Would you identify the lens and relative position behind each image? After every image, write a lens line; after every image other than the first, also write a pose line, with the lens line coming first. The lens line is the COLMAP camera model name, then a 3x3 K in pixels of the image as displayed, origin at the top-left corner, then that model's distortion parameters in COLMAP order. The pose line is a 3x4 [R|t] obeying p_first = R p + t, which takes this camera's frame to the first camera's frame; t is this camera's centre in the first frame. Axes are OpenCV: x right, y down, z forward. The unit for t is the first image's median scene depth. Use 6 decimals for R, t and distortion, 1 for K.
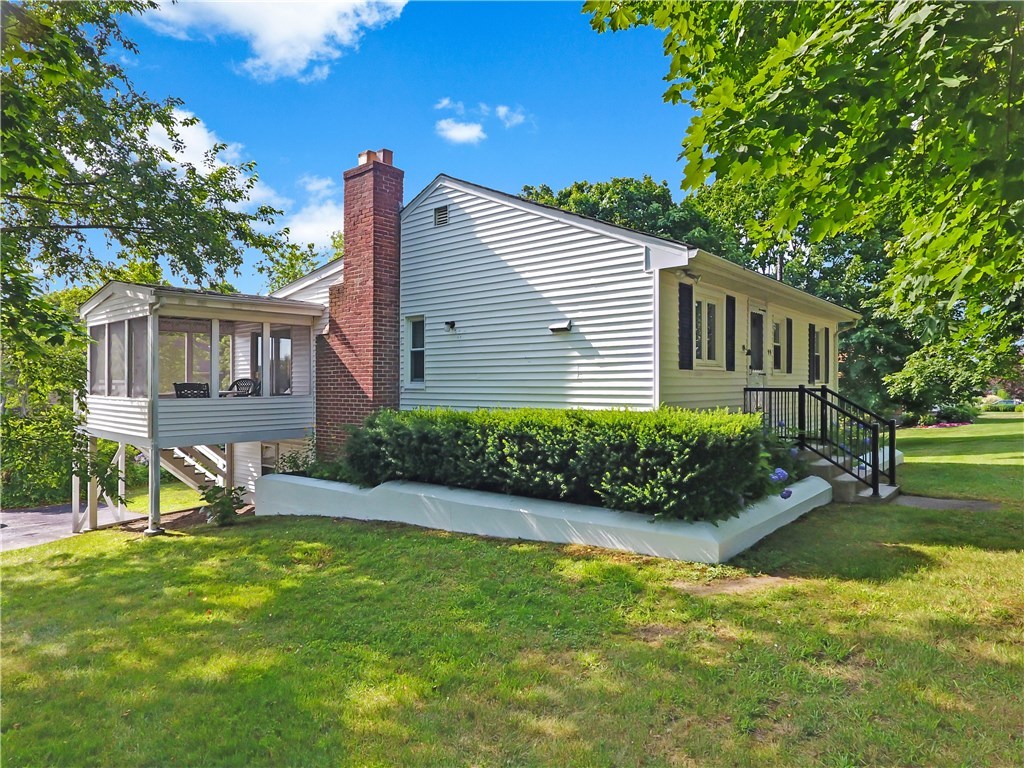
lens RADIAL K [[618.8, 0, 473.6], [0, 618.8, 385.3], [0, 0, 1]] dist [0.028647, -0.000464]
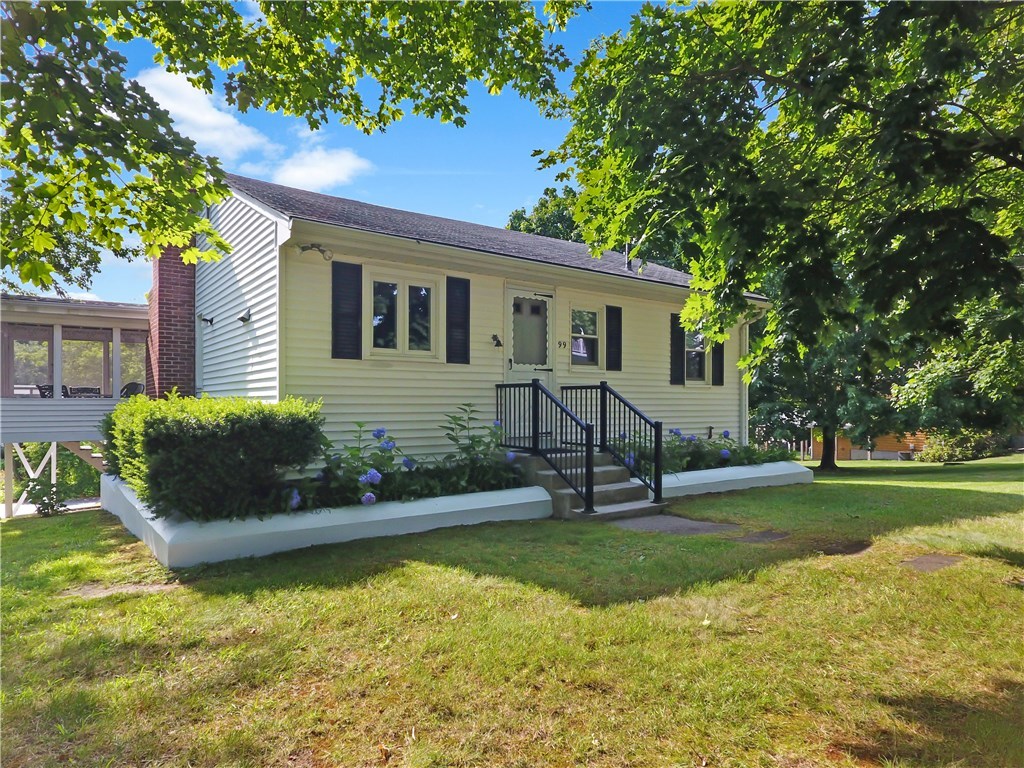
lens RADIAL K [[618.8, 0, 473.6], [0, 618.8, 385.3], [0, 0, 1]] dist [0.028647, -0.000464]
pose [[0.968168, -0.004573, -0.250258, 0.583048], [-0.004269, 0.999386, -0.034778, 0.034353], [0.250264, 0.034739, 0.967554, 0.145518]]
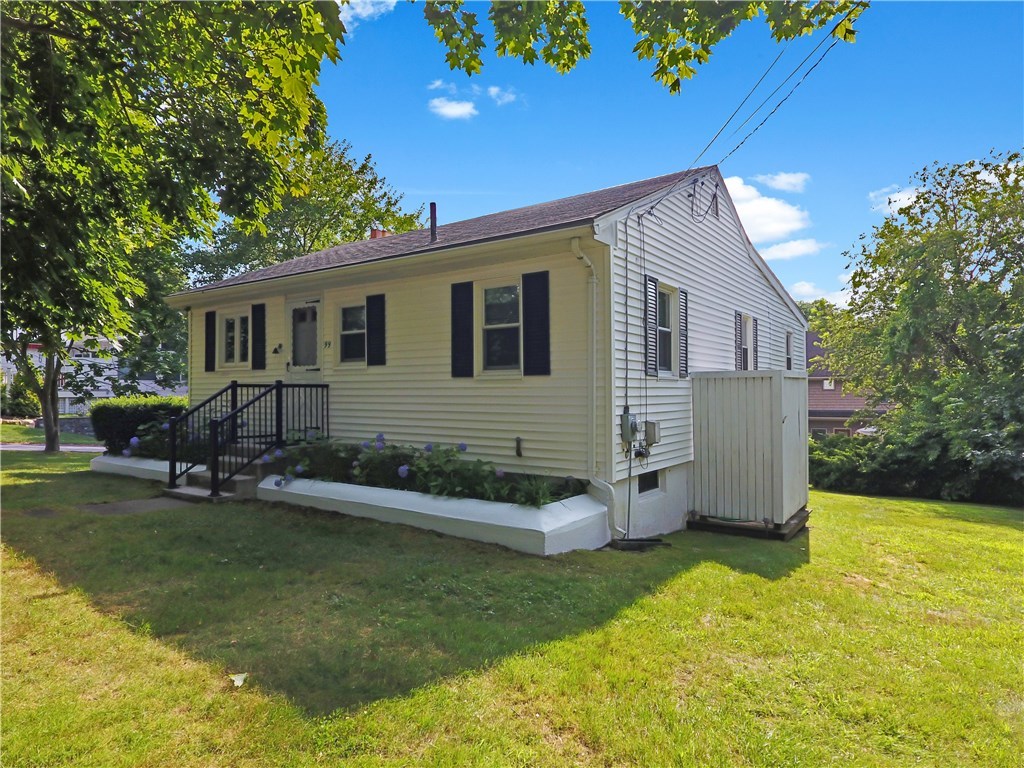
lens RADIAL K [[618.8, 0, 473.6], [0, 618.8, 385.3], [0, 0, 1]] dist [0.028647, -0.000464]
pose [[0.074582, -0.031330, -0.996723, 1.408452], [-0.023830, 0.999165, -0.033190, 0.030850], [0.996930, 0.026227, 0.073773, 1.174363]]
